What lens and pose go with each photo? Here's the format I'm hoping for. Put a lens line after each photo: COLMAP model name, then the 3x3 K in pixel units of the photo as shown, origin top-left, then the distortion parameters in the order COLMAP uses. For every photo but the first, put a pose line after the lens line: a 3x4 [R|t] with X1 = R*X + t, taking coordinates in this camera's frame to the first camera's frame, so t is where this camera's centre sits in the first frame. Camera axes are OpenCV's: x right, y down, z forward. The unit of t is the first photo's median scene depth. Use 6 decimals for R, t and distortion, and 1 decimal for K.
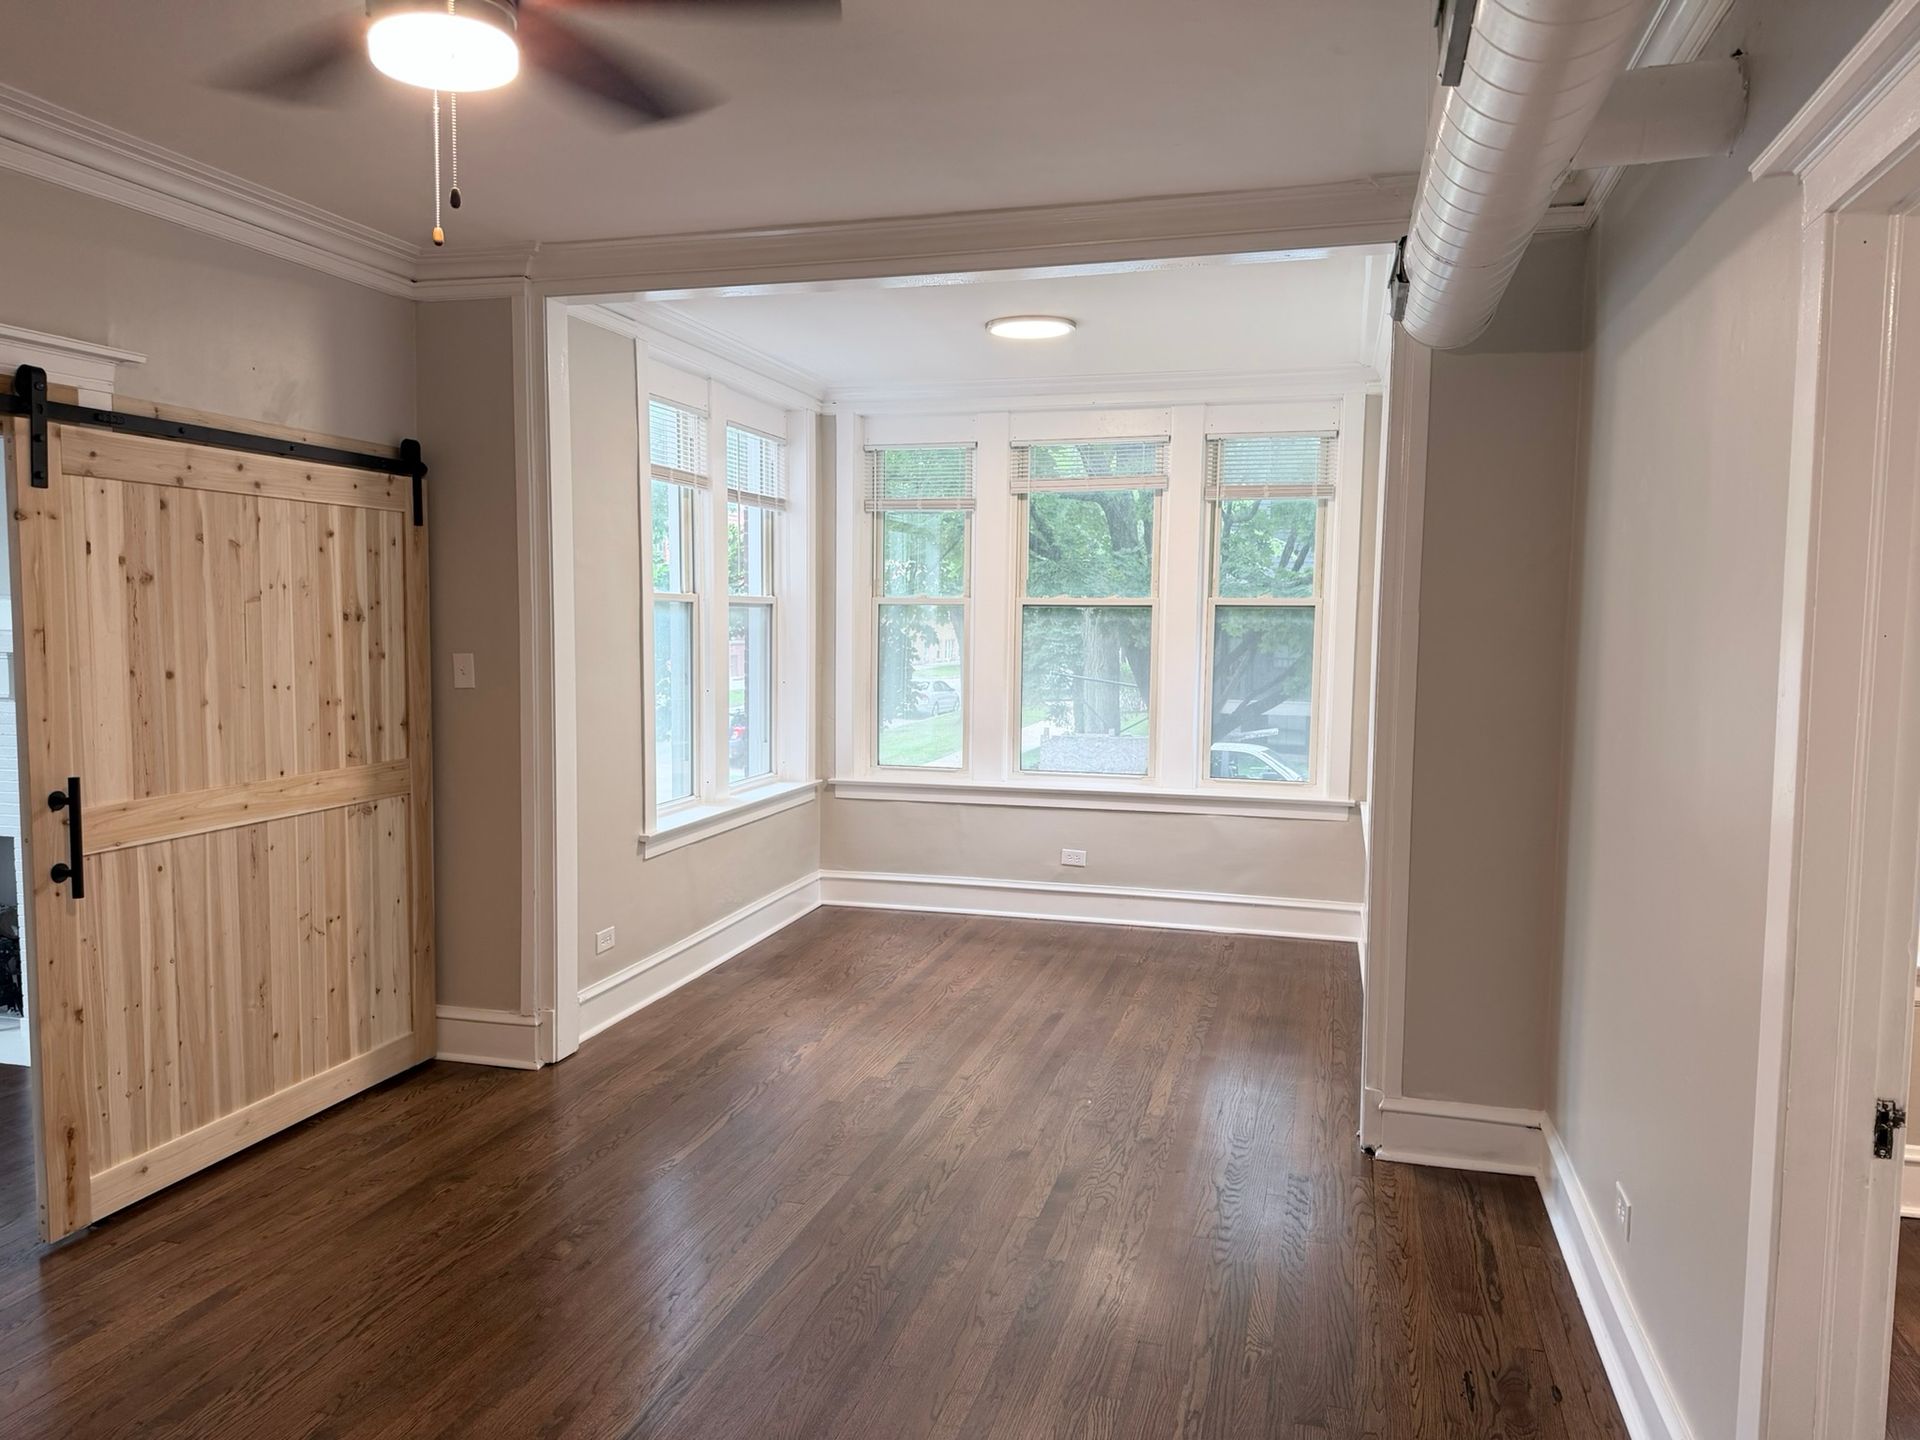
lens RADIAL K [[1360.0, 0, 978.2], [0, 1360.0, 722.2], [0, 0, 1]] dist [0.006687, -0.008710]
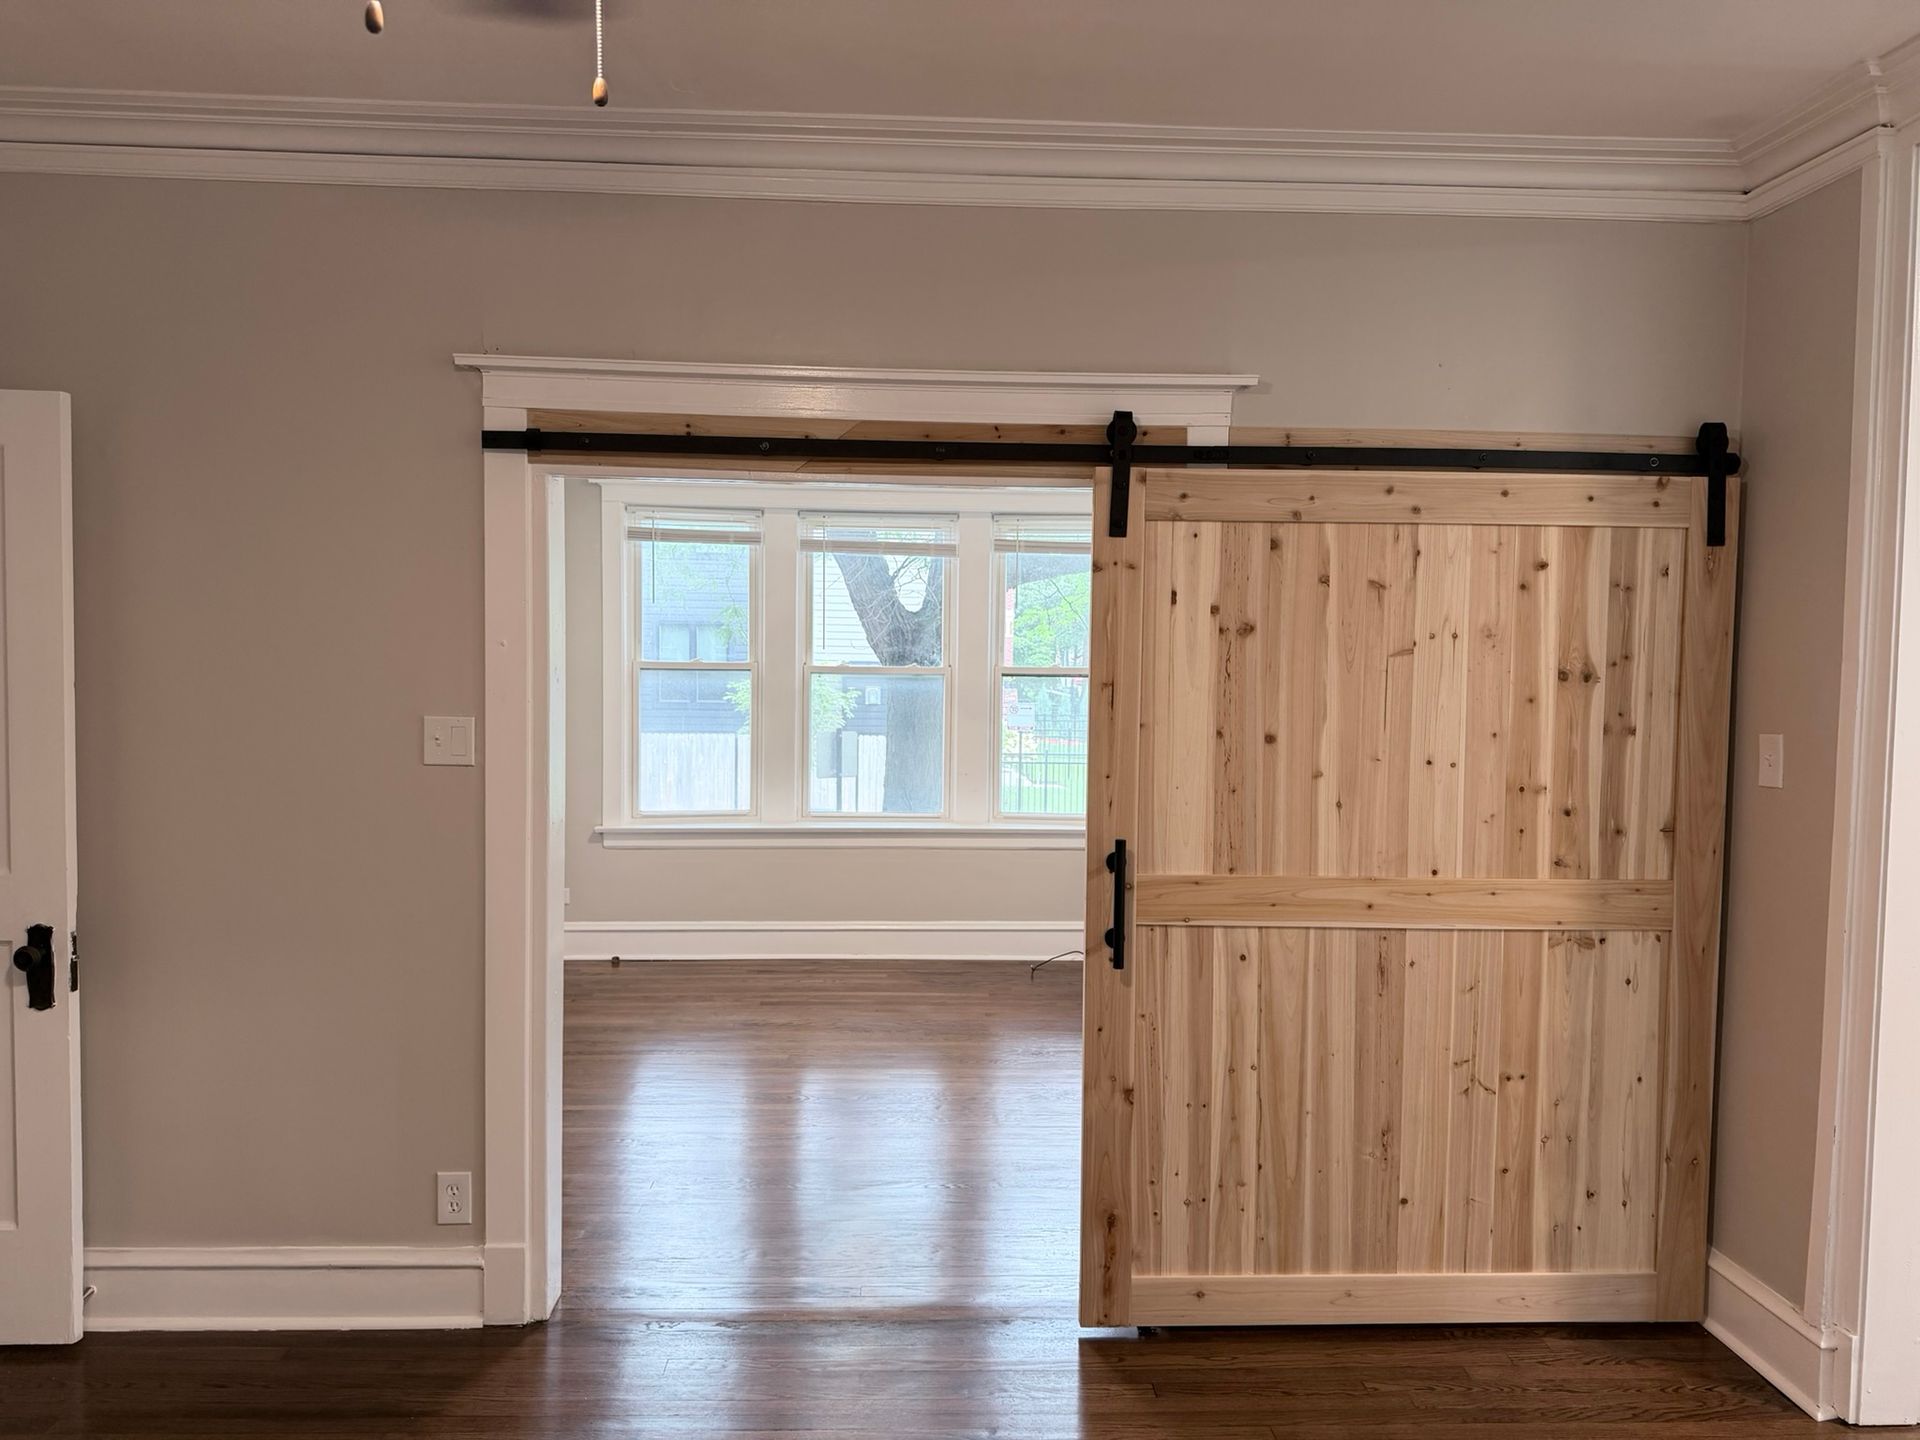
lens RADIAL K [[1296.5, 0, 965.8], [0, 1296.5, 714.1], [0, 0, 1]] dist [0.083133, -0.115079]
pose [[0.294201, 0.036606, -0.955042, 0.132367], [-0.086889, 0.996153, 0.011416, -0.039813], [0.951786, 0.079624, 0.296249, 0.521383]]
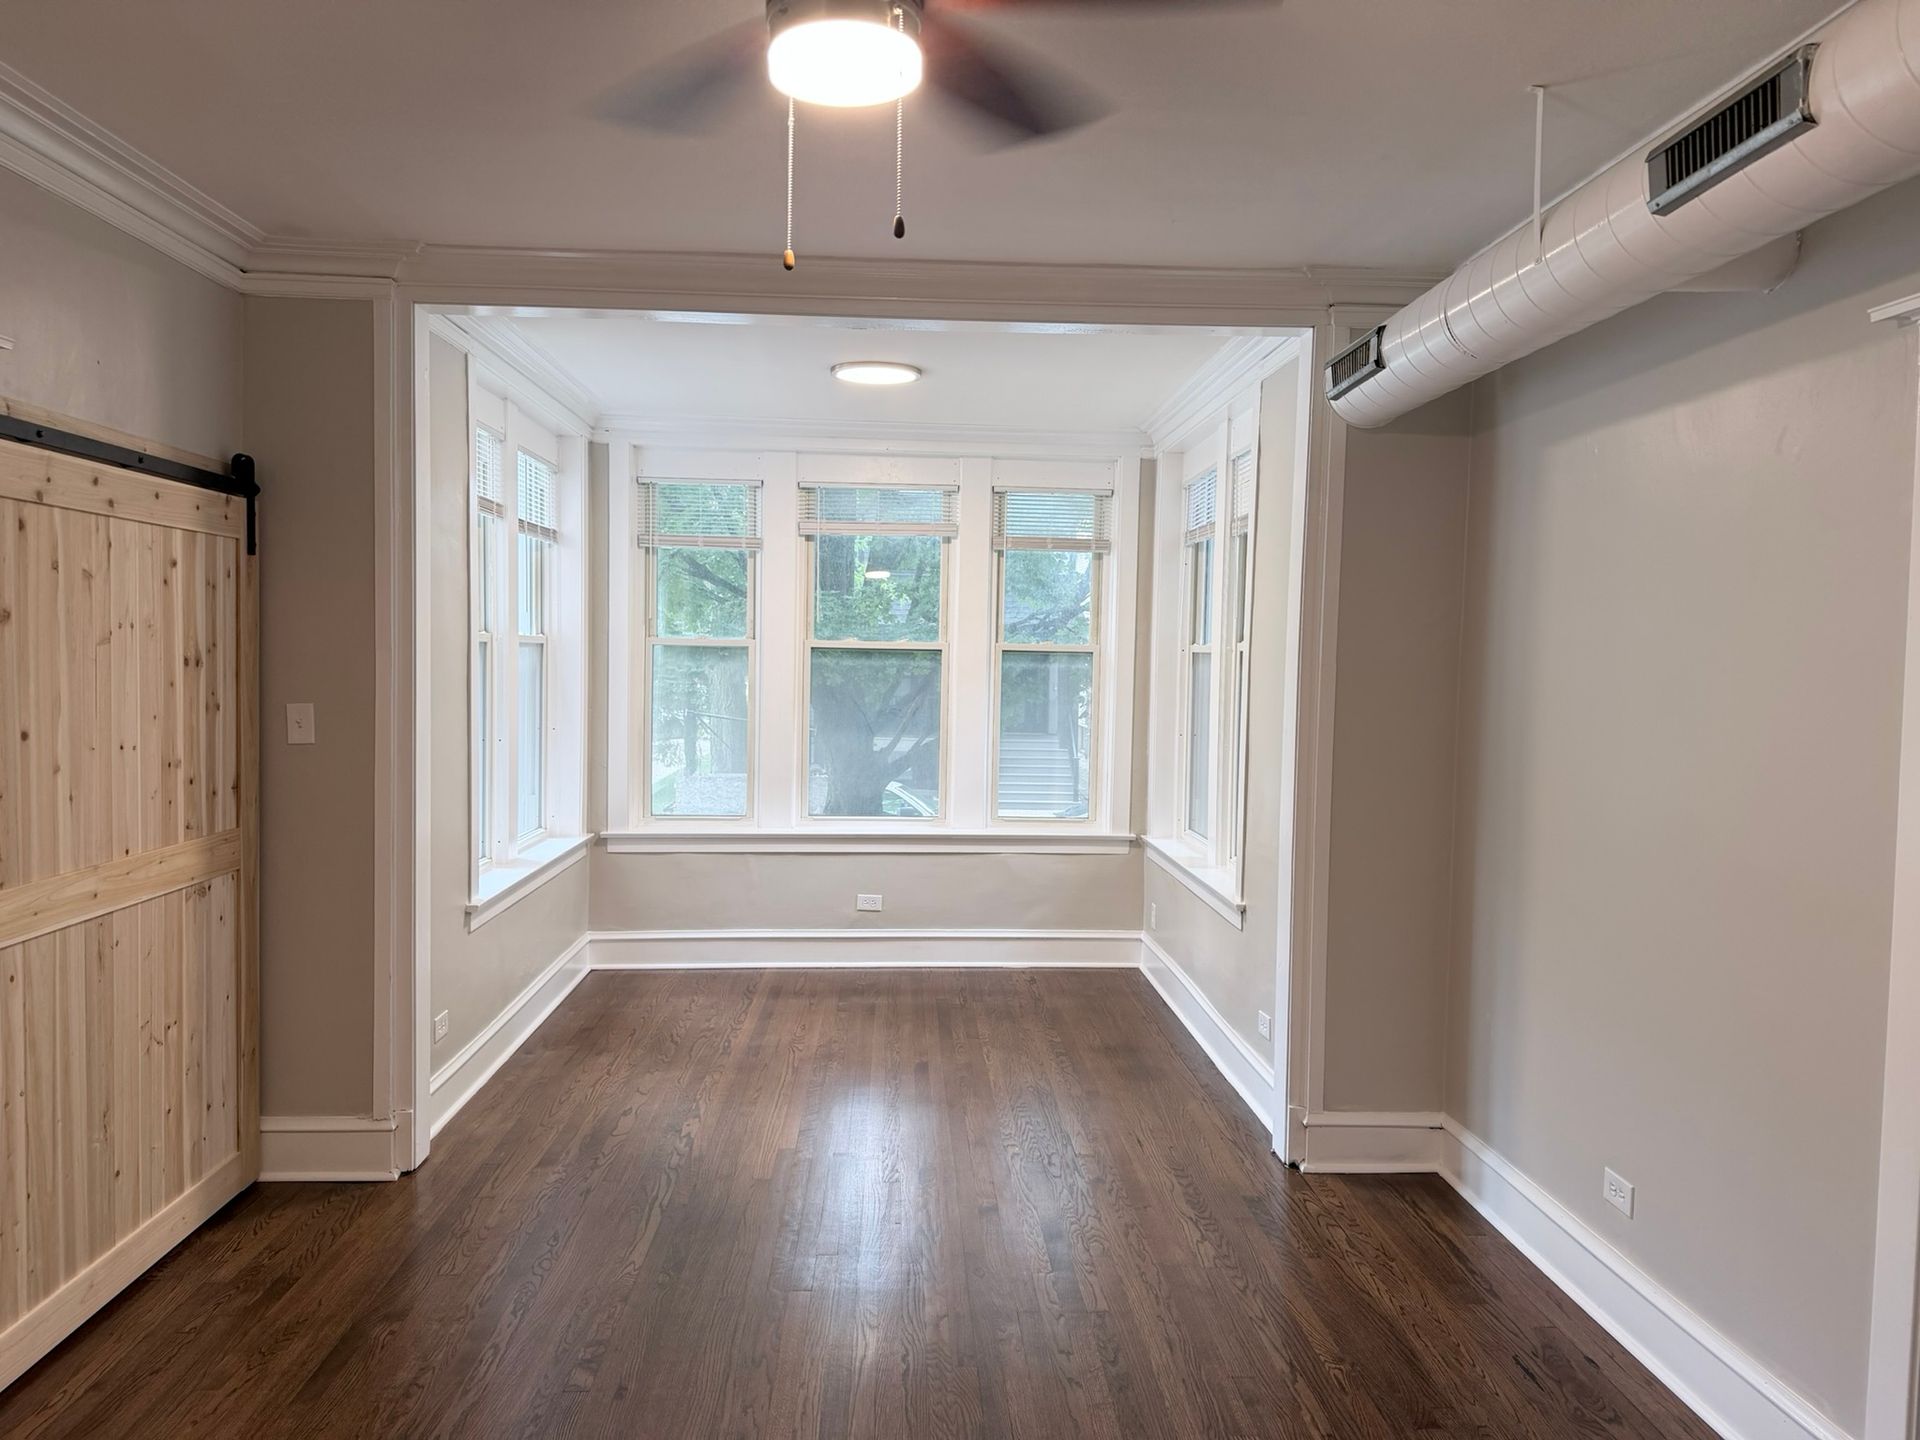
lens RADIAL K [[1360.0, 0, 978.2], [0, 1360.0, 722.2], [0, 0, 1]] dist [0.006687, -0.008710]
pose [[0.948668, -0.008974, 0.316148, -0.289042], [0.017398, 0.999565, -0.023834, -0.012705], [-0.315796, 0.028111, 0.948411, 0.055296]]
